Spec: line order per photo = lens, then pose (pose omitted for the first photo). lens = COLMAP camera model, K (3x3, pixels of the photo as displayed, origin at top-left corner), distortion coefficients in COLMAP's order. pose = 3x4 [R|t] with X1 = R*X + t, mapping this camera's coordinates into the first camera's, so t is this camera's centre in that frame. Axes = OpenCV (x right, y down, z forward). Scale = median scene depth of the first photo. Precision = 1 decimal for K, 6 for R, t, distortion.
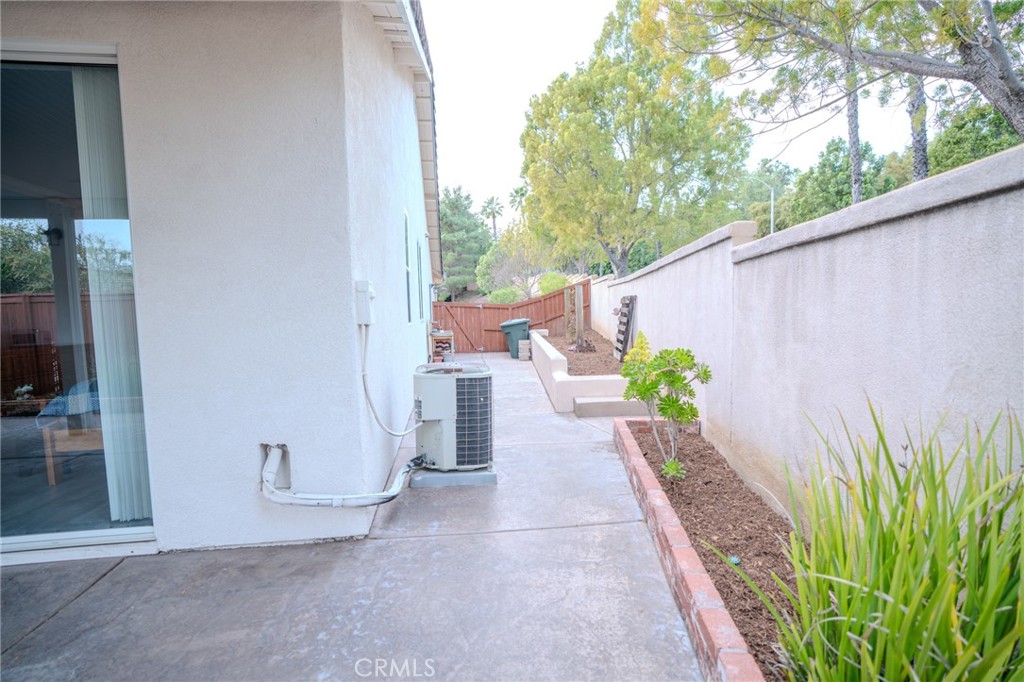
lens RADIAL K [[449.5, 0, 513.7], [0, 449.5, 318.5], [0, 0, 1]] dist [-0.000986, -0.000149]
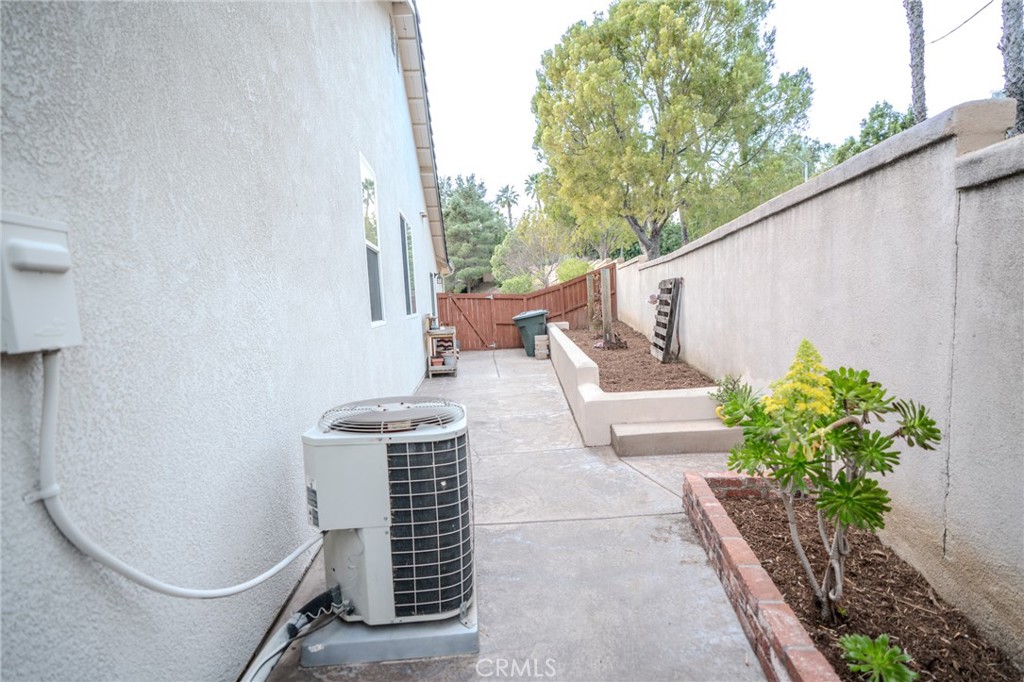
lens RADIAL K [[449.5, 0, 513.7], [0, 449.5, 318.5], [0, 0, 1]] dist [-0.000986, -0.000149]
pose [[0.998827, -0.023450, -0.042366, 0.008101], [0.024284, 0.999519, 0.019267, -0.001755], [0.041894, -0.020273, 0.998916, 0.139536]]
